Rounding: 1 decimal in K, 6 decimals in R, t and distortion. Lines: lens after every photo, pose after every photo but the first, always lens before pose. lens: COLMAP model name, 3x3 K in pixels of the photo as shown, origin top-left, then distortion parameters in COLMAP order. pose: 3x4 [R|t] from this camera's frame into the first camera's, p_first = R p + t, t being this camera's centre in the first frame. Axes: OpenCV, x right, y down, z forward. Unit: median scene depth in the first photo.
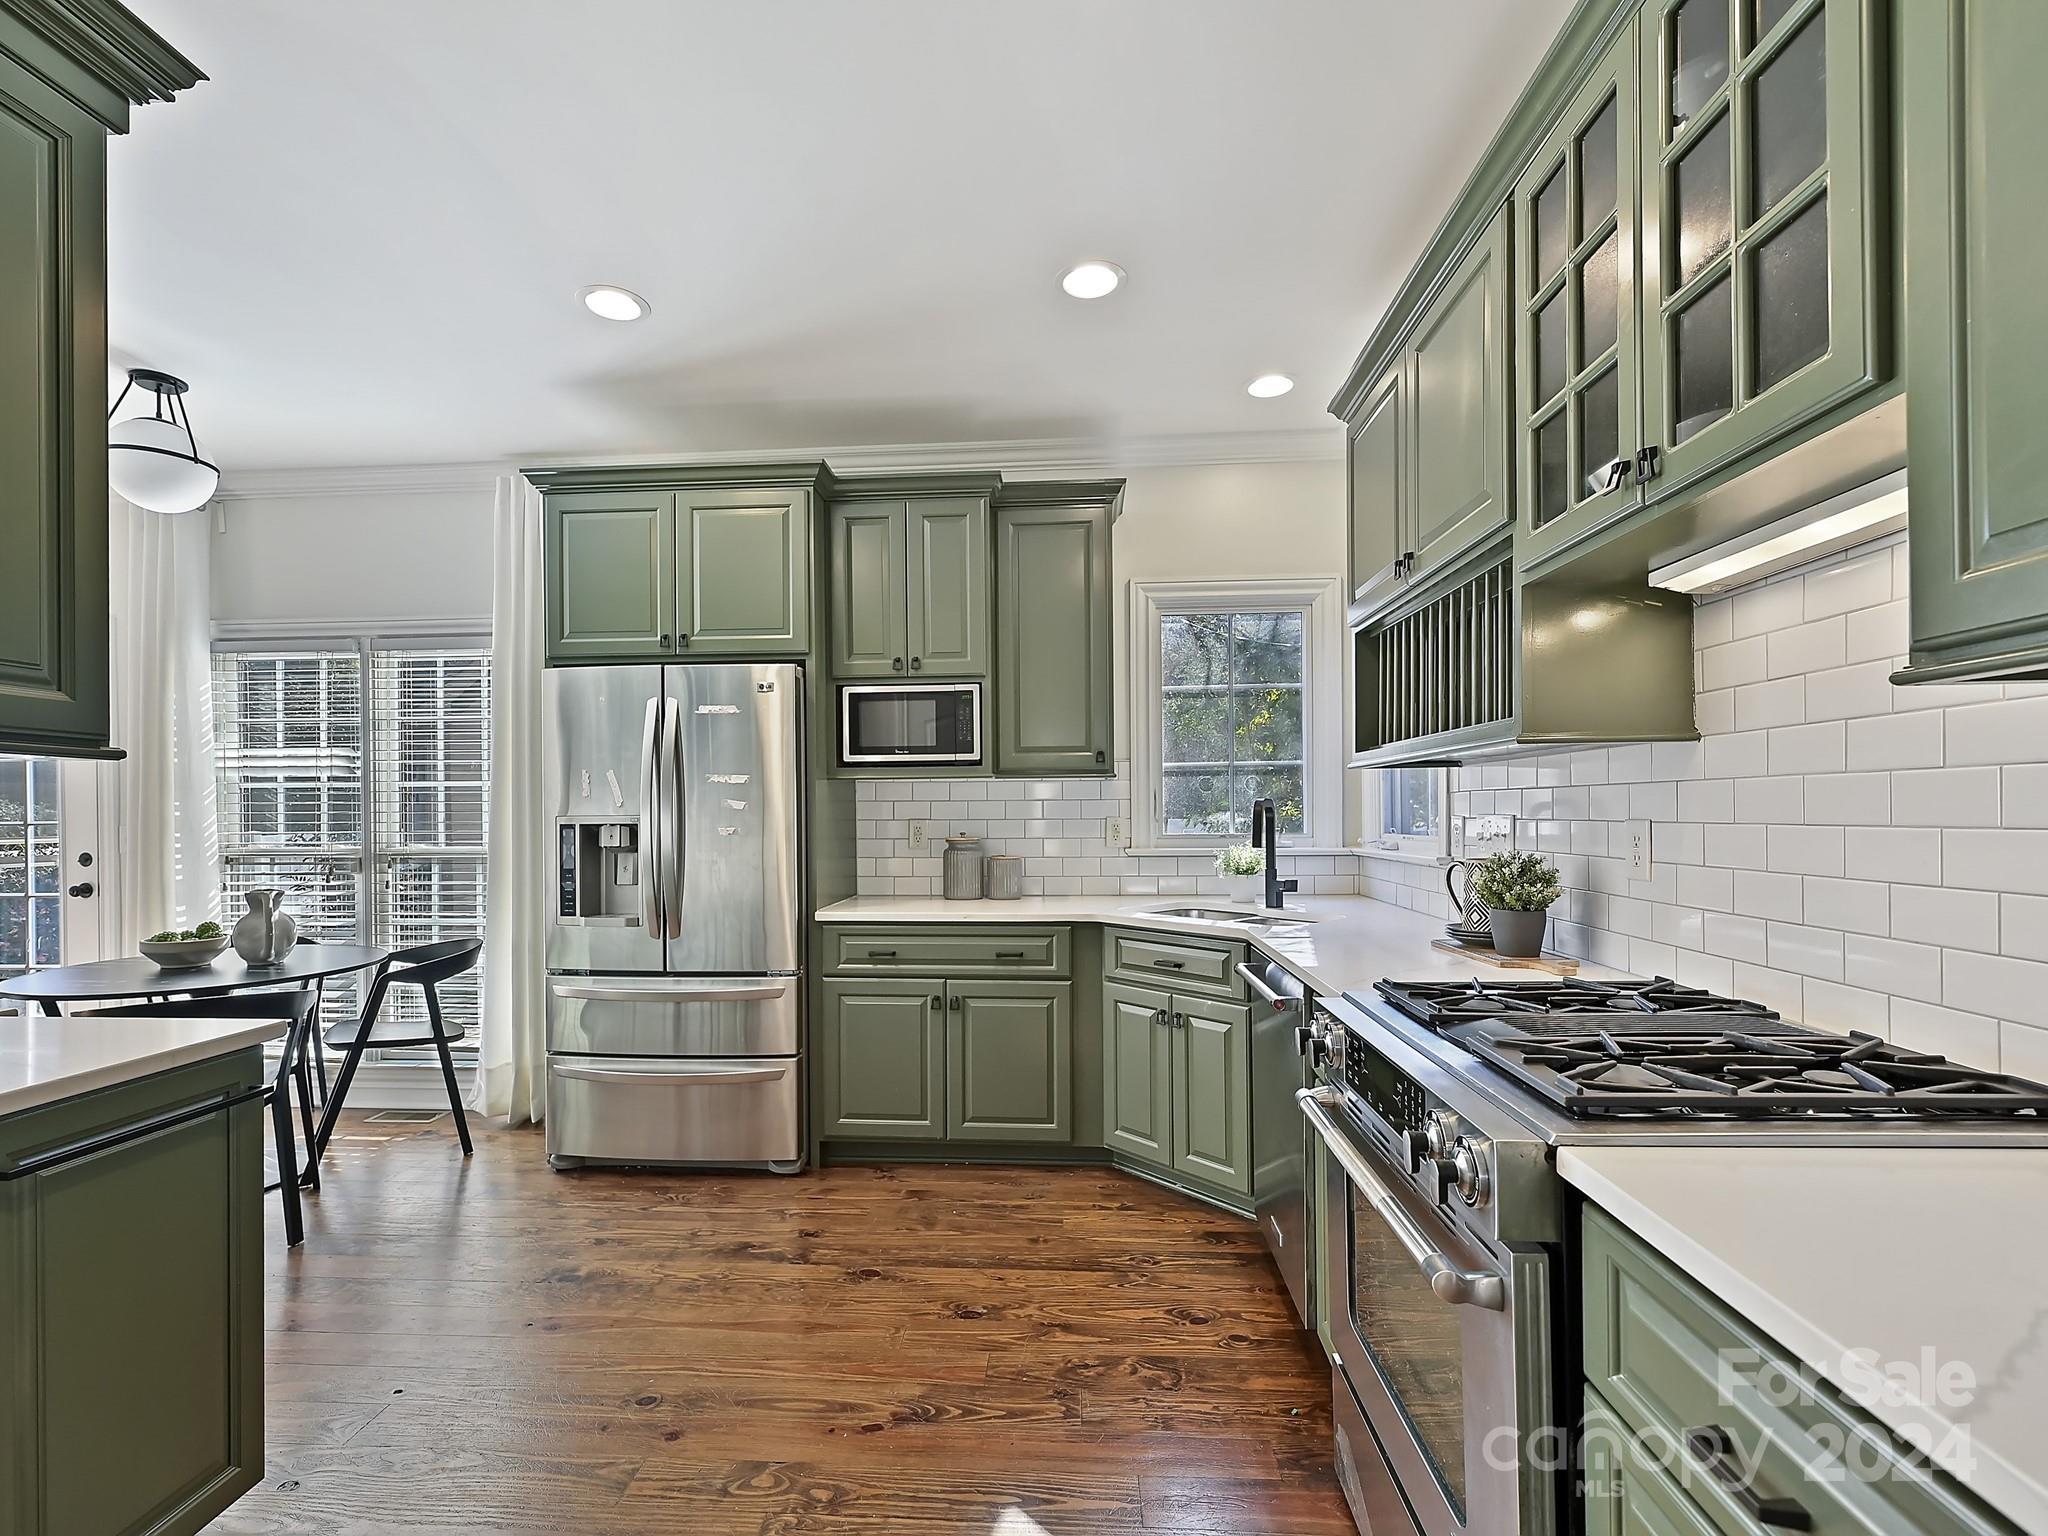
lens RADIAL K [[927.0, 0, 1025.2], [0, 927.0, 824.1], [0, 0, 1]] dist [-0.002968, 0.000178]
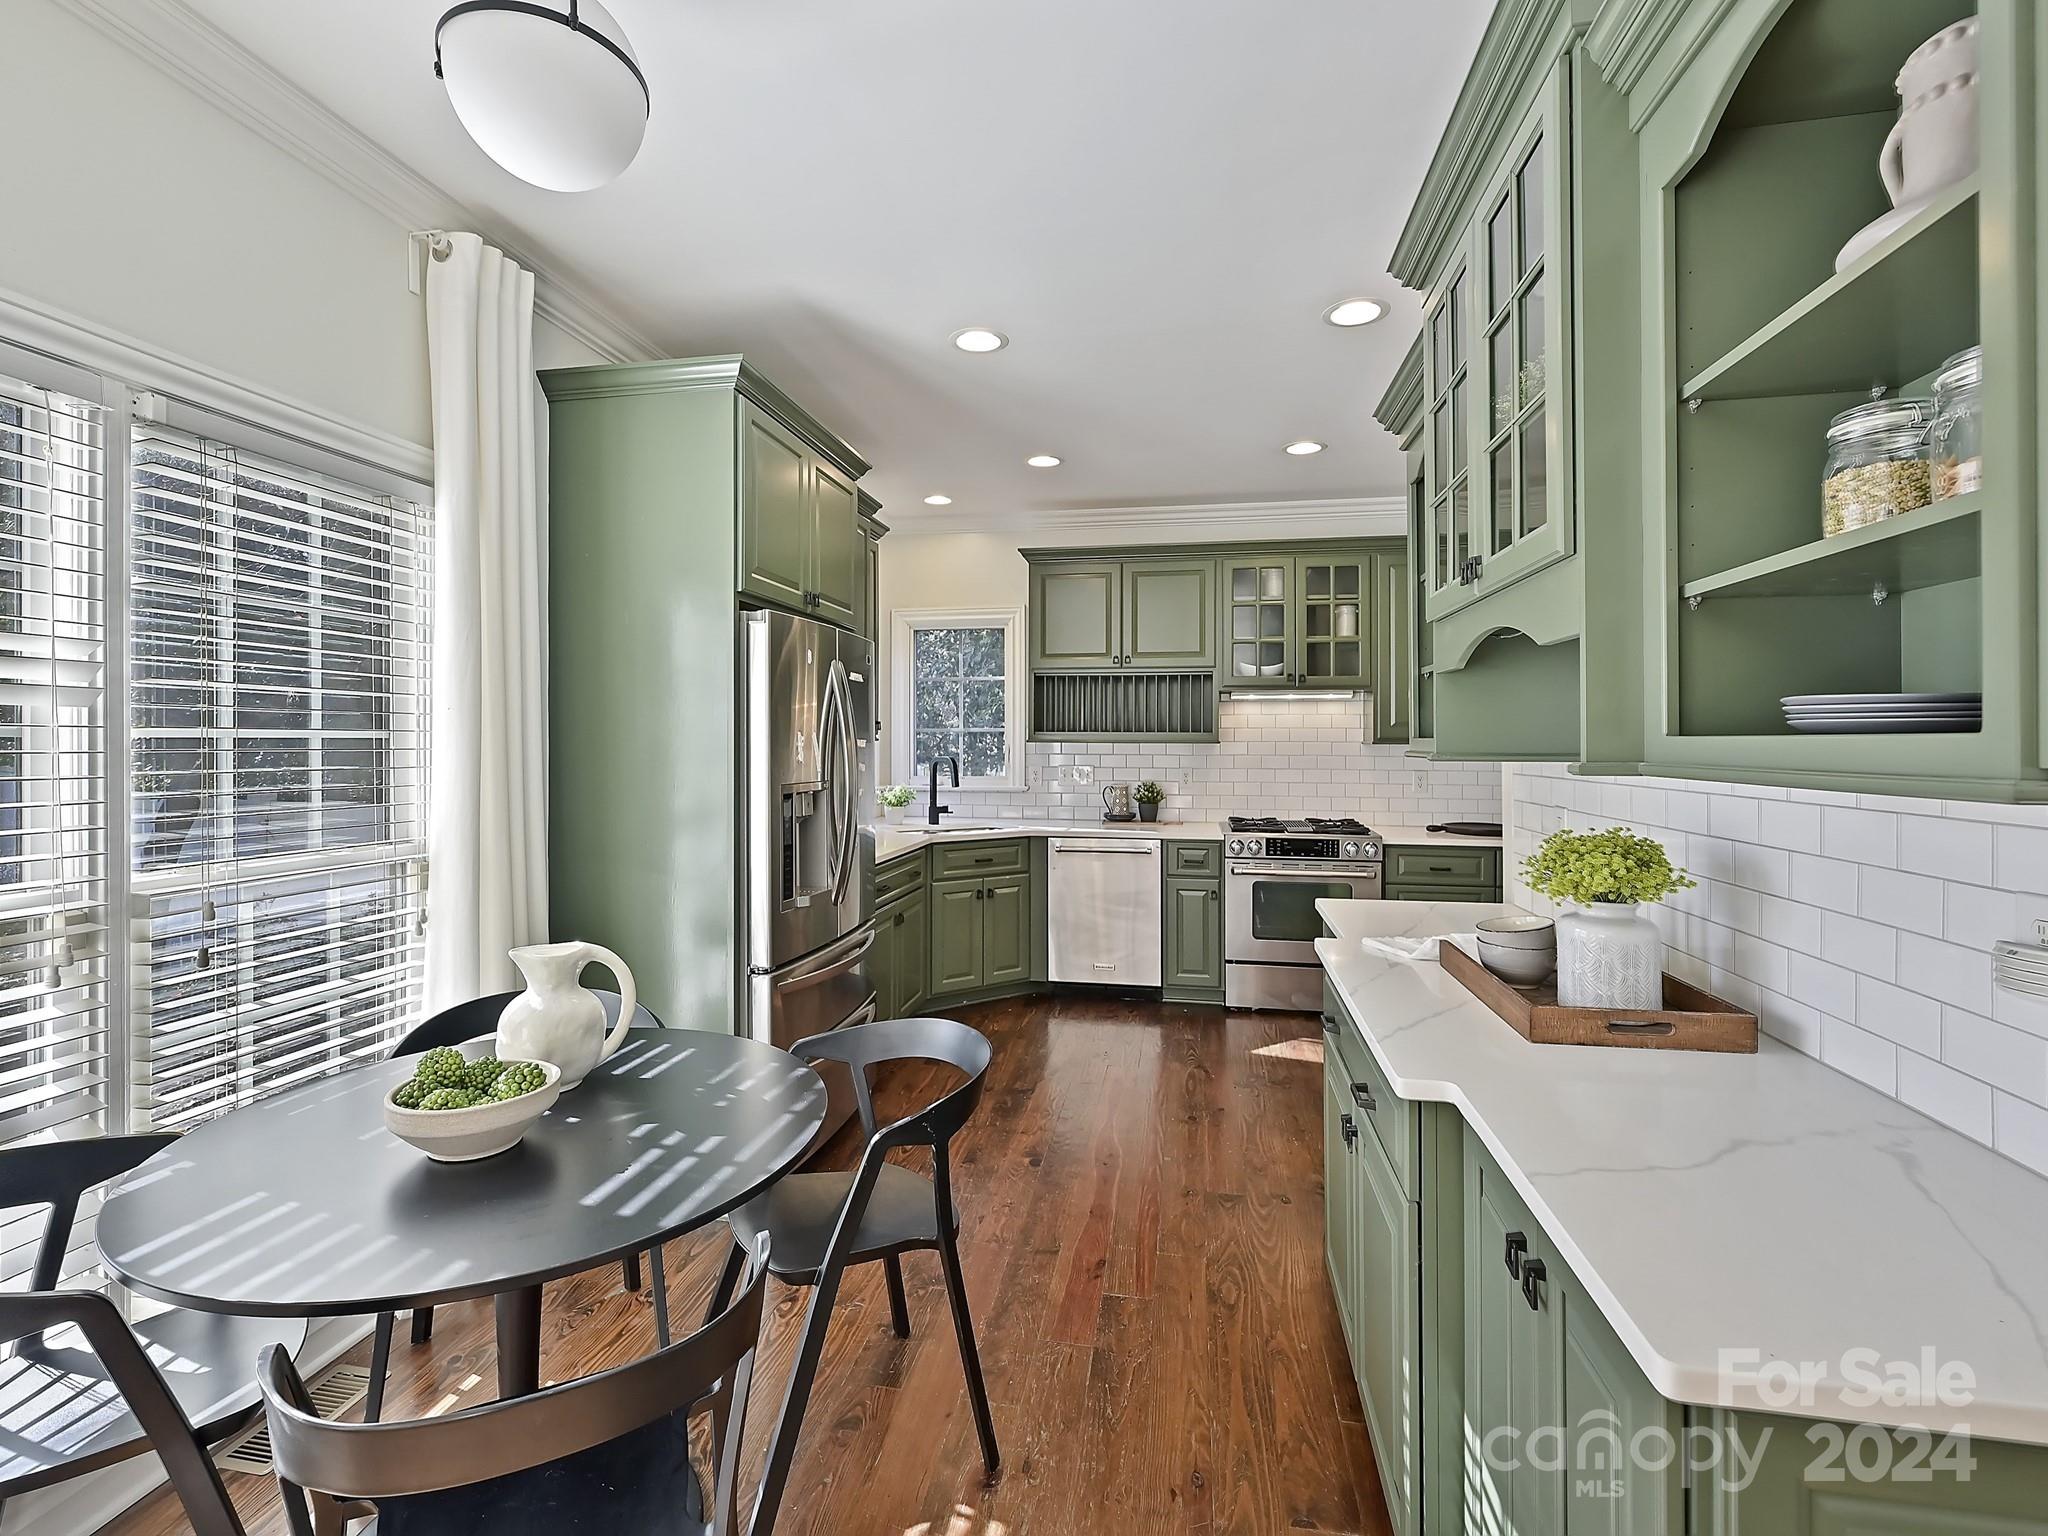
lens RADIAL K [[907.3, 0, 1001.5], [0, 907.3, 727.8], [0, 0, 1]] dist [-0.001144, 0.000036]
pose [[0.139431, 0.021682, 0.989994, -1.318922], [0.008274, 0.999700, -0.023060, -0.040564], [-0.990197, 0.011407, 0.139210, 0.692559]]
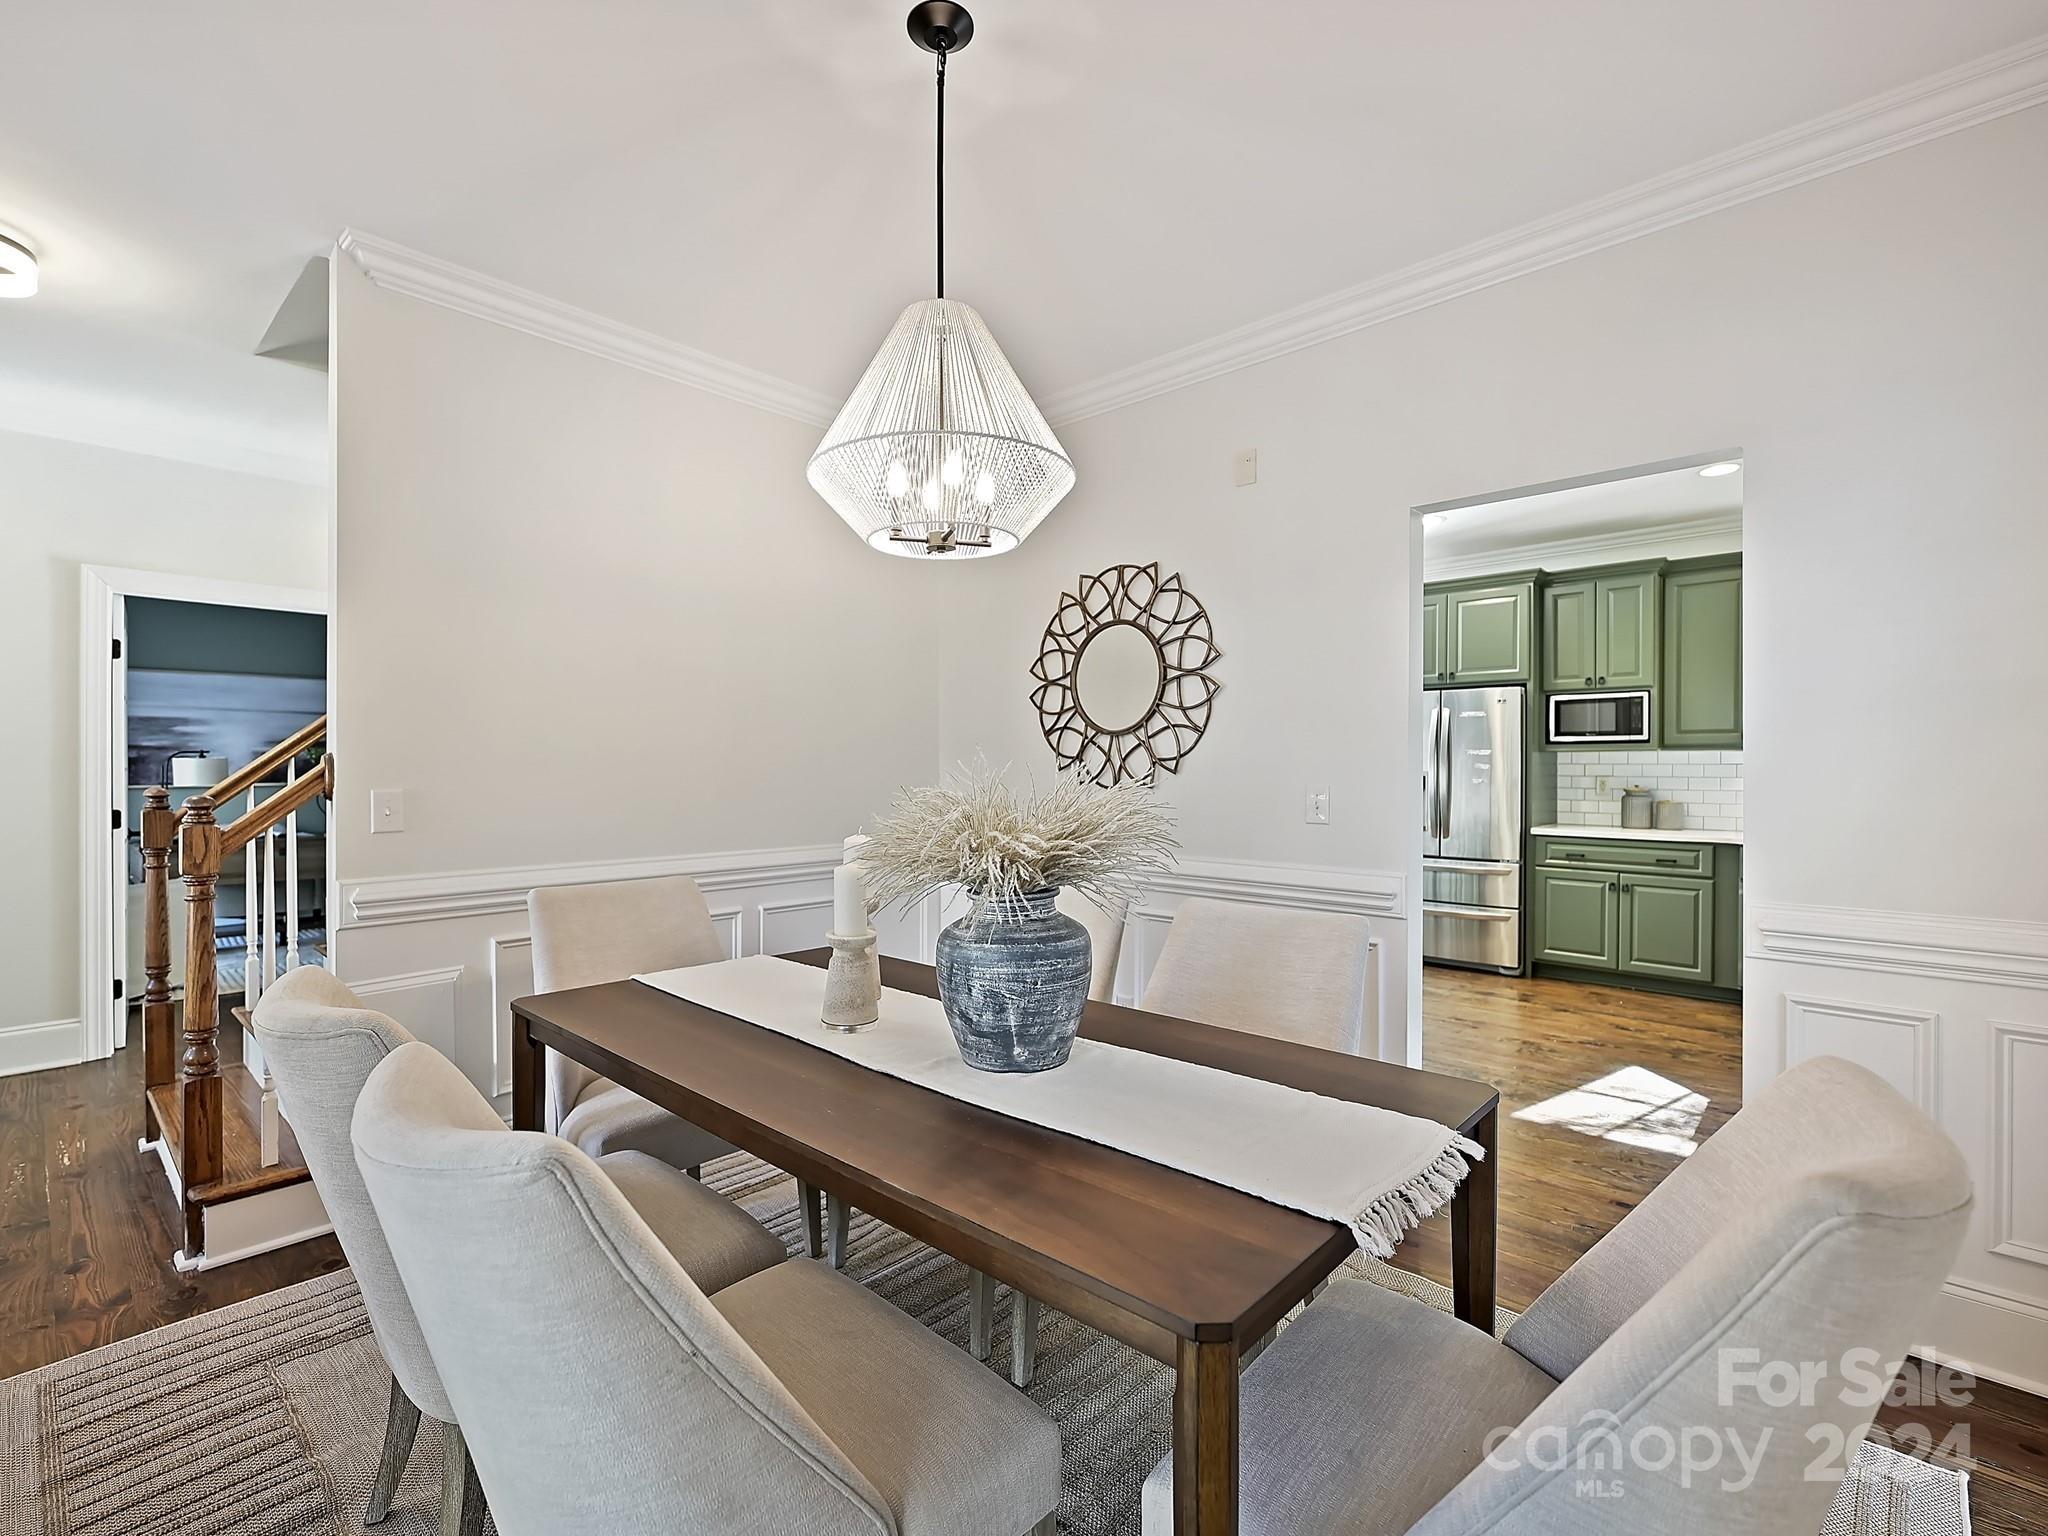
lens RADIAL K [[927.0, 0, 1009.8], [0, 927.0, 773.7], [0, 0, 1]] dist [-0.002968, 0.000178]
pose [[0.765151, 0.012773, -0.643724, 0.137303], [-0.012232, 0.999911, 0.005302, -0.005566], [0.643735, 0.003817, 0.765239, -0.926142]]
